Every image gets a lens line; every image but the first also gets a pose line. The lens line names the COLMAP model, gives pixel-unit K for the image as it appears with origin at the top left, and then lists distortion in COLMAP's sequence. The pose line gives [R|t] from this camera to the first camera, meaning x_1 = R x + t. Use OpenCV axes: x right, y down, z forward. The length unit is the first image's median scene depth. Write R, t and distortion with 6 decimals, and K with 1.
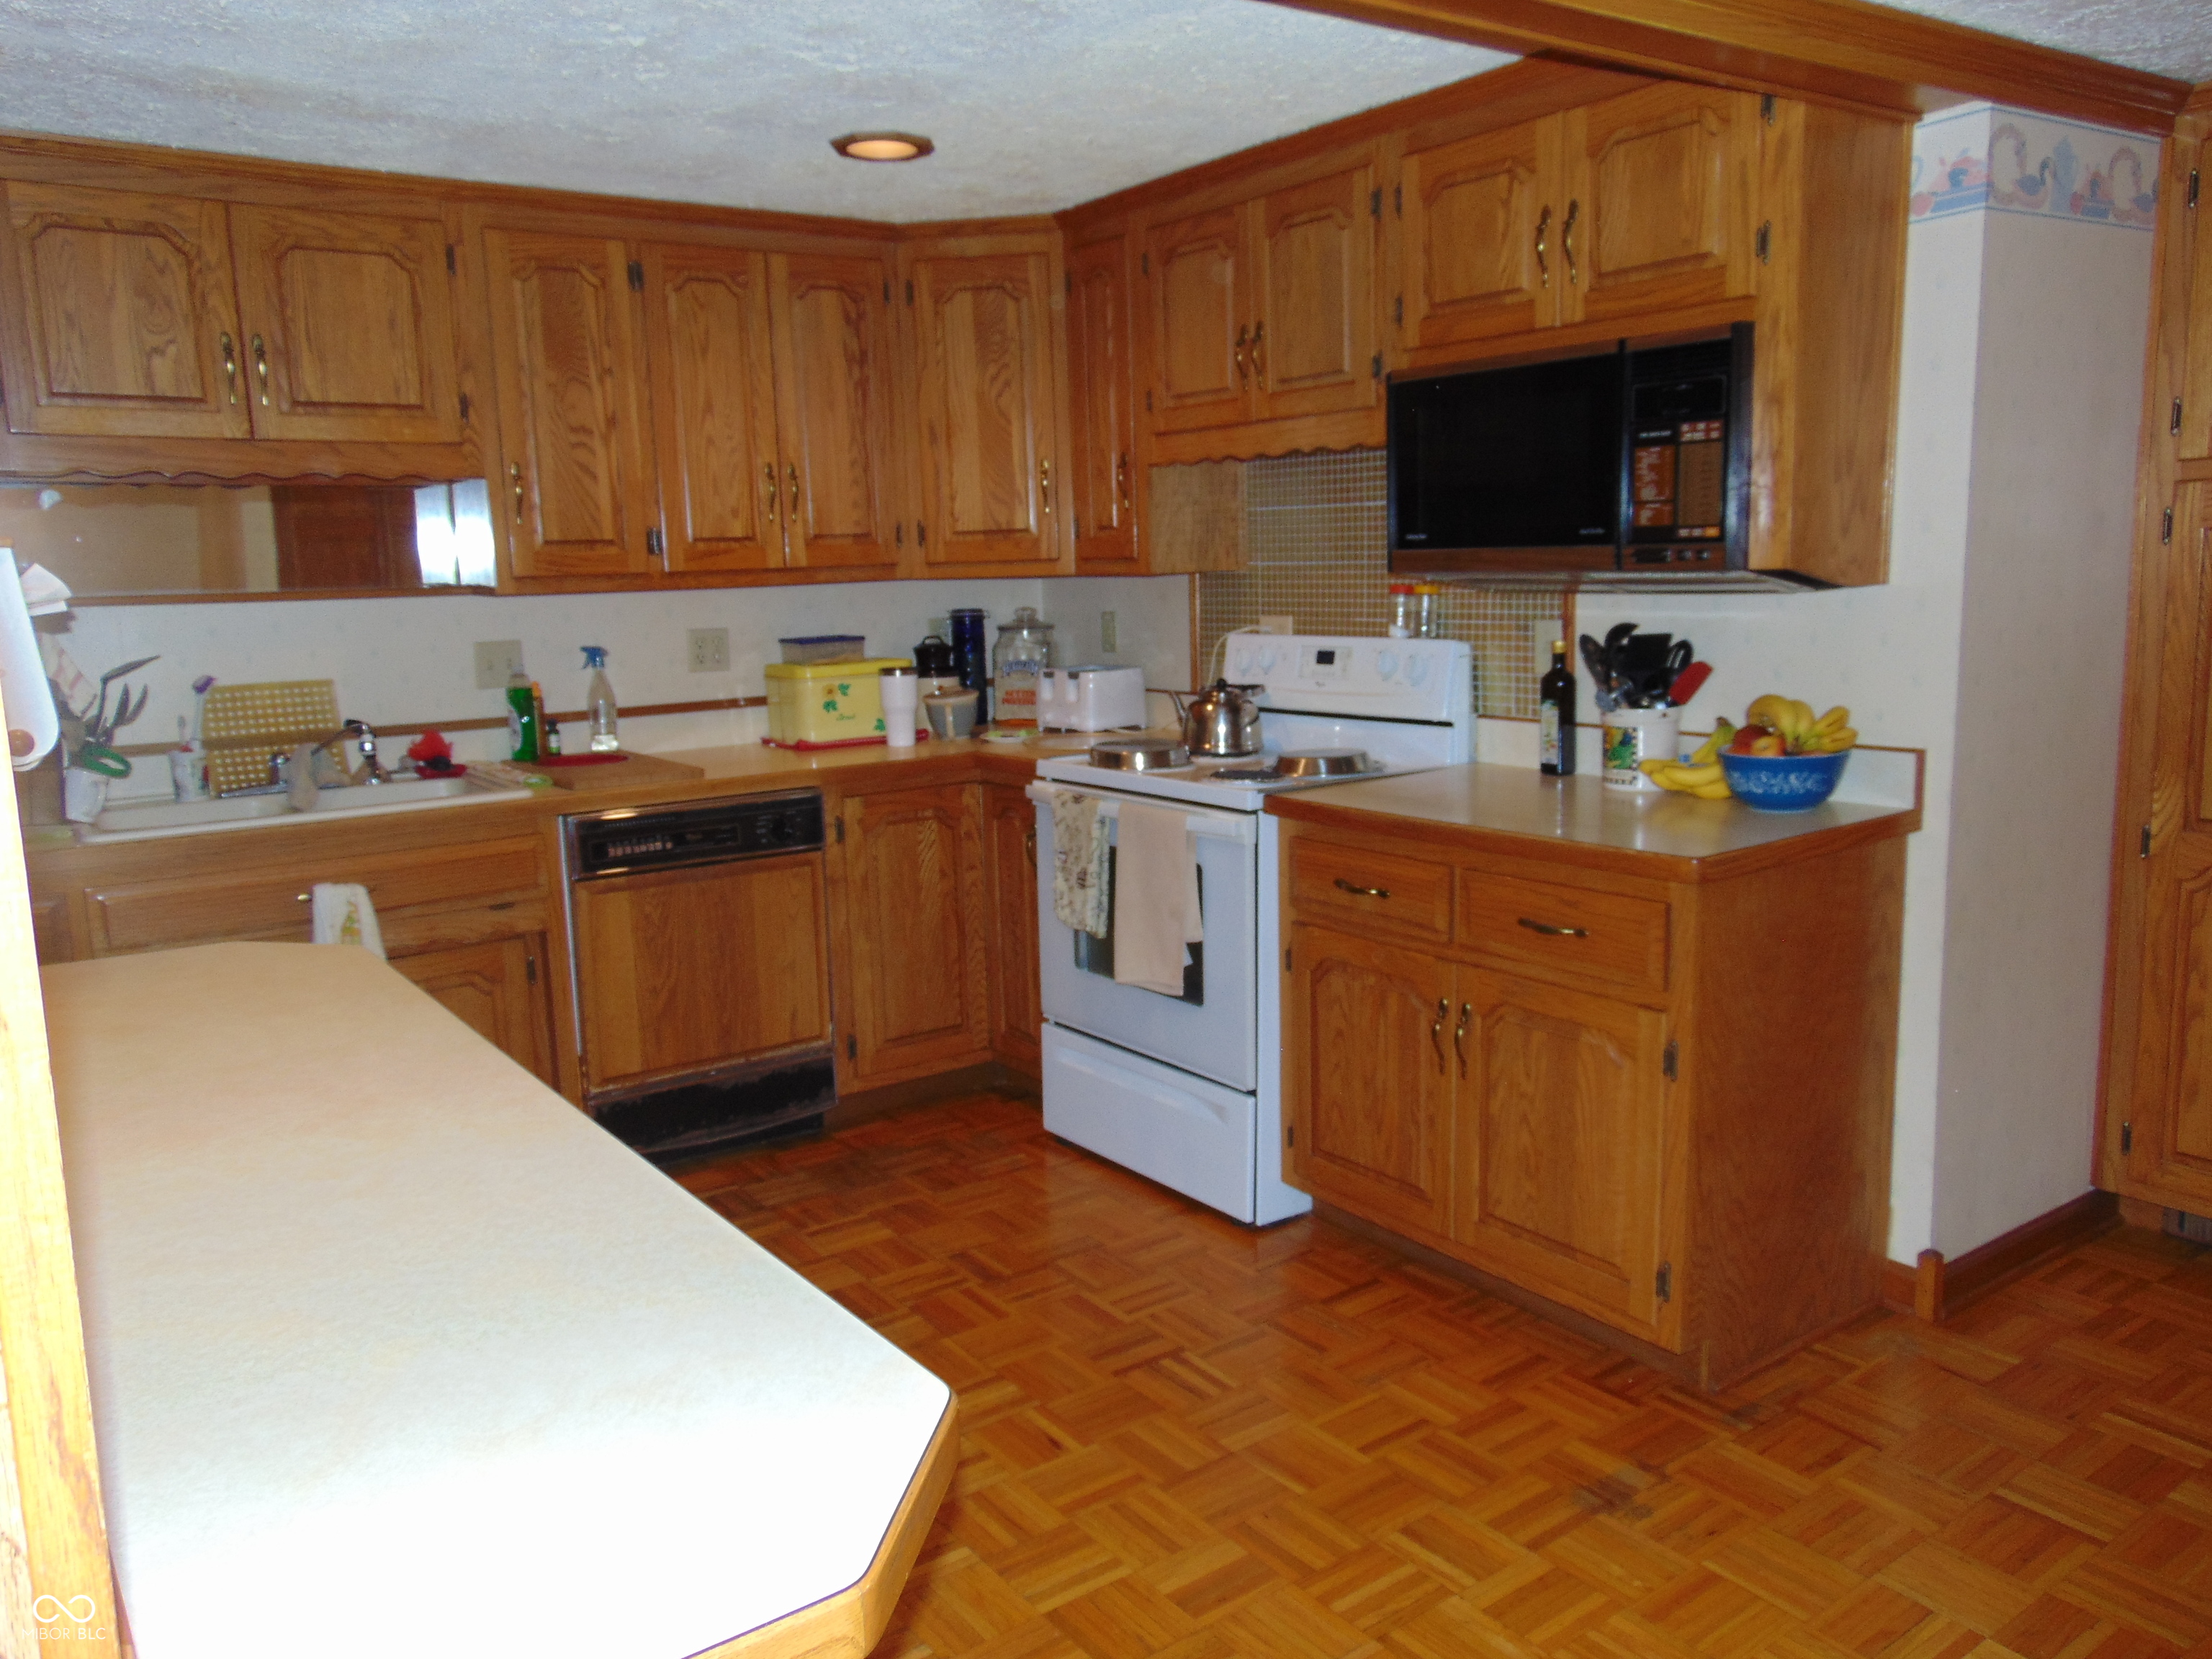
lens RADIAL K [[1650.8, 0, 1106.0], [0, 1650.8, 829.5], [0, 0, 1]] dist [0.007557, 0.011082]
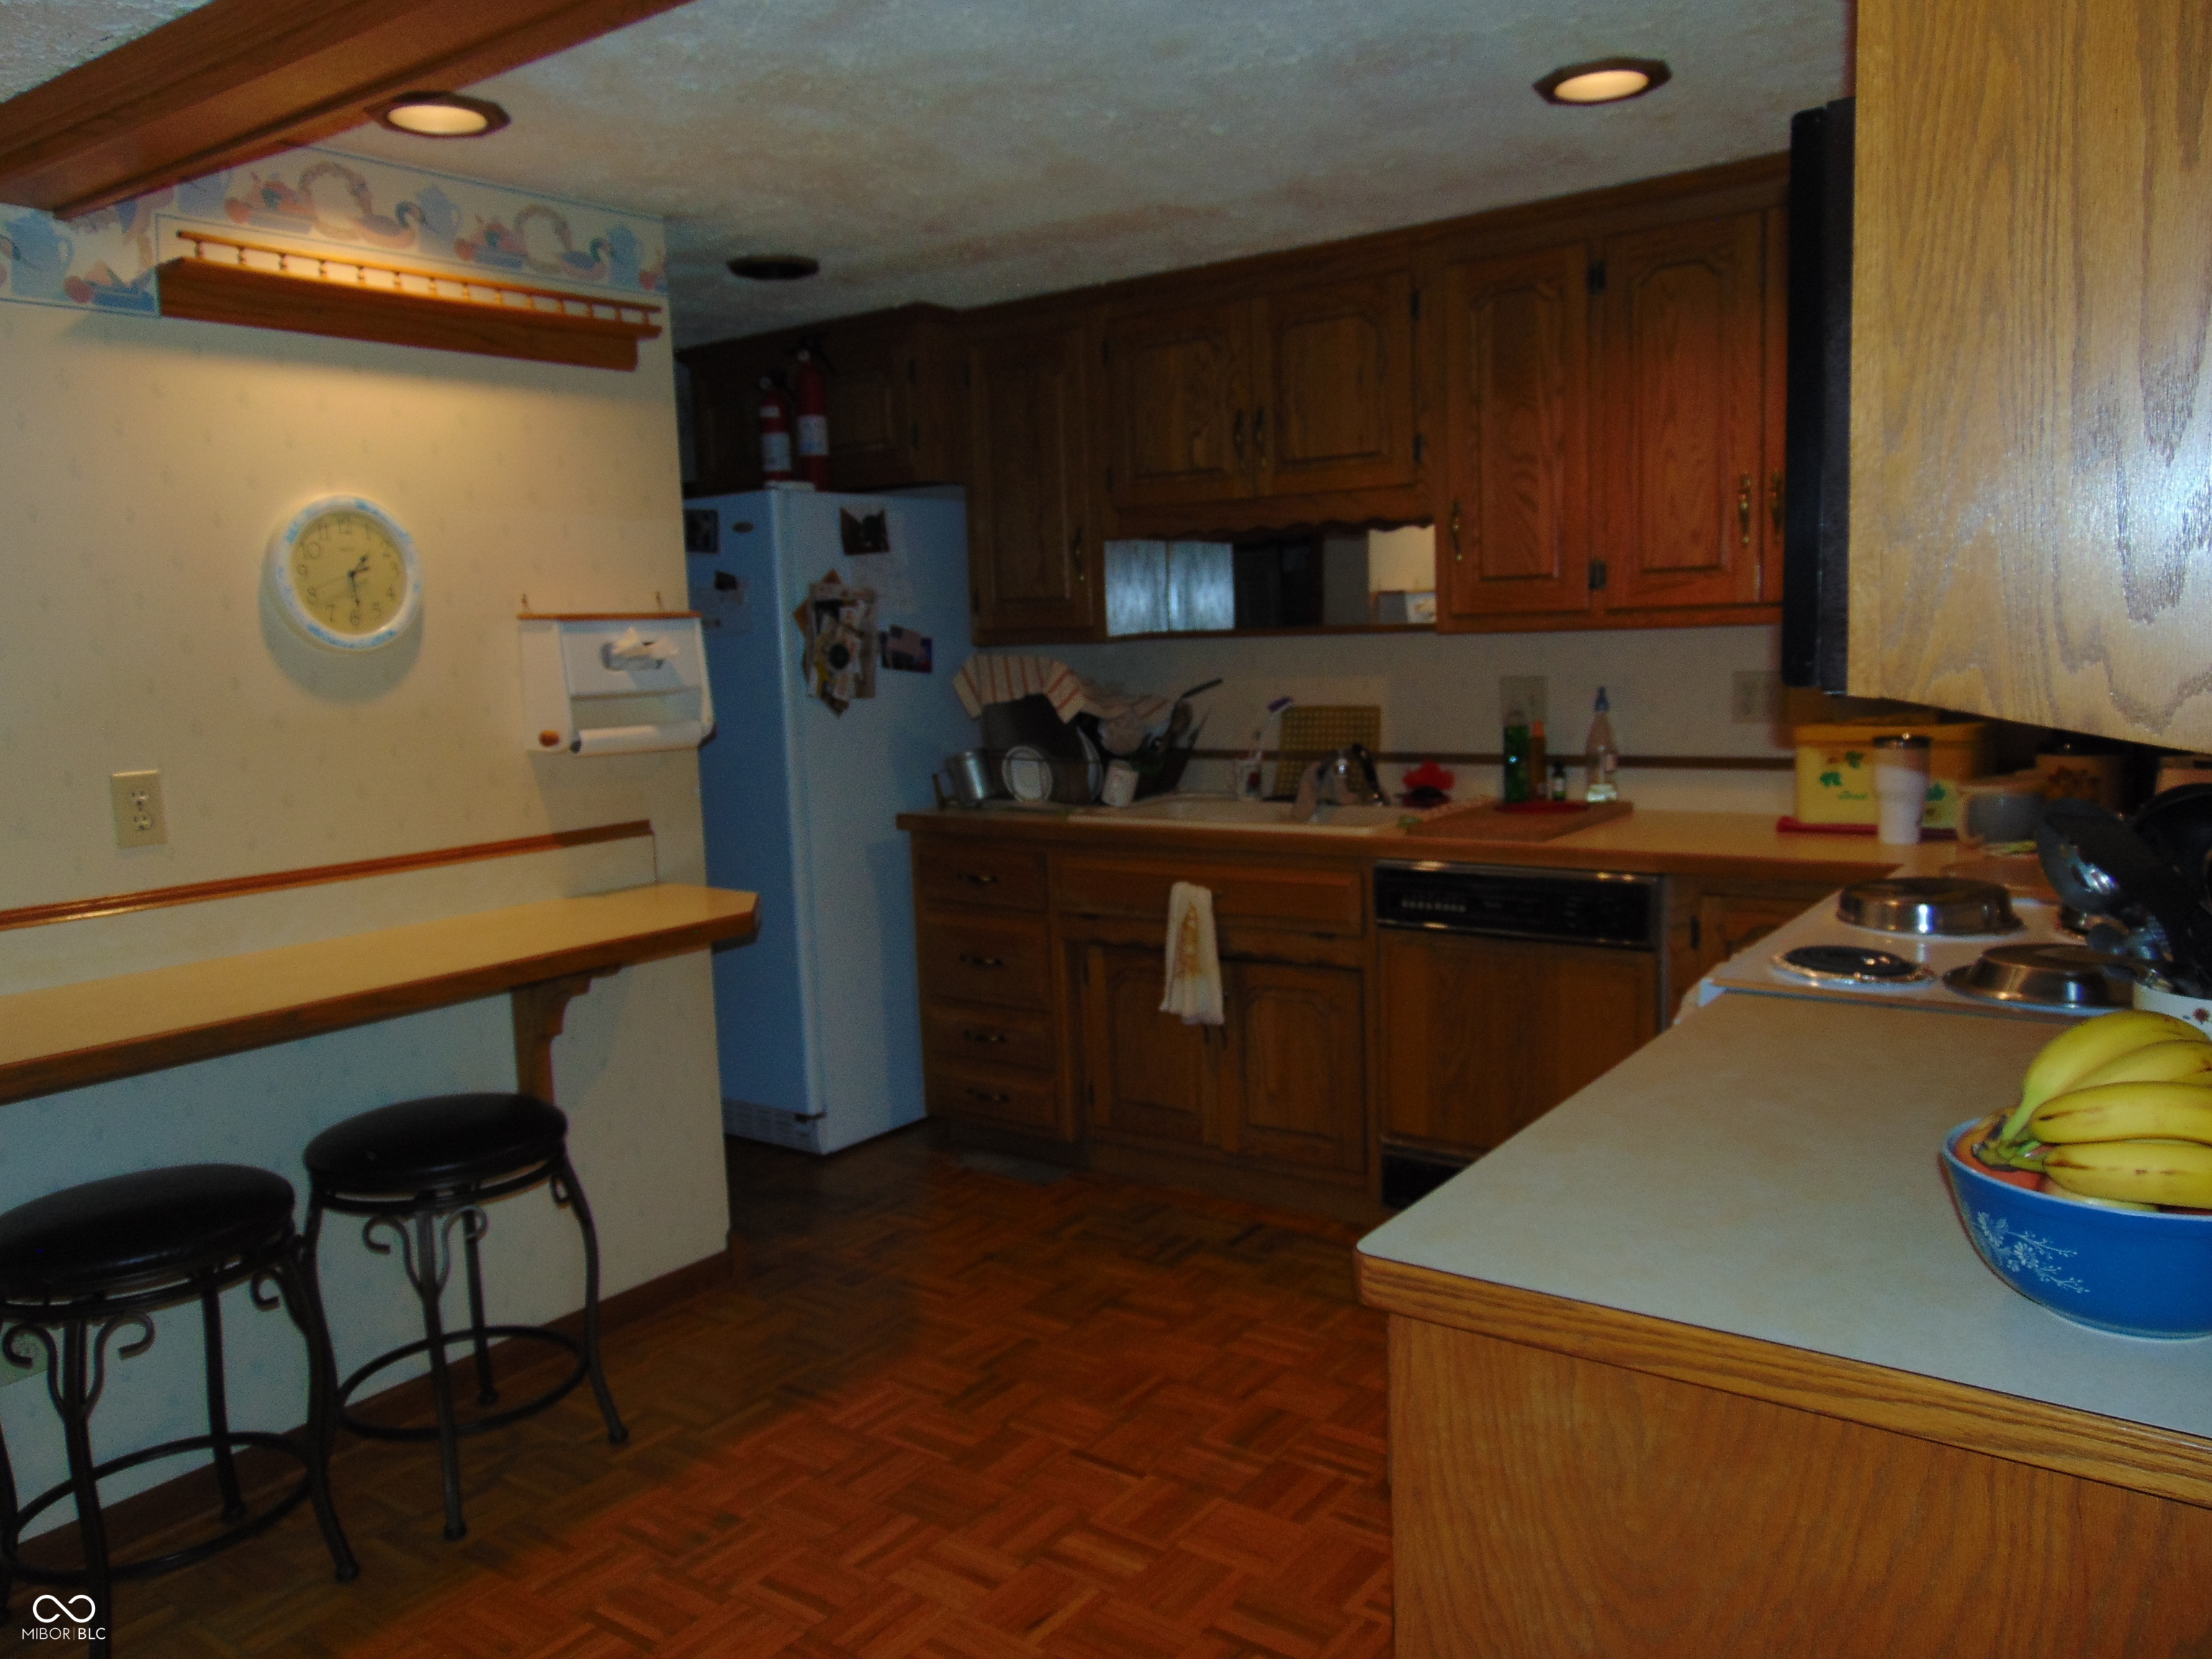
lens RADIAL K [[1686.7, 0, 1106.0], [0, 1686.7, 829.5], [0, 0, 1]] dist [0.000918, 0.001397]
pose [[0.305752, 0.133901, -0.942649, 0.533040], [-0.124259, 0.987205, 0.099926, -0.099115], [0.943968, 0.086580, 0.318478, 0.485778]]
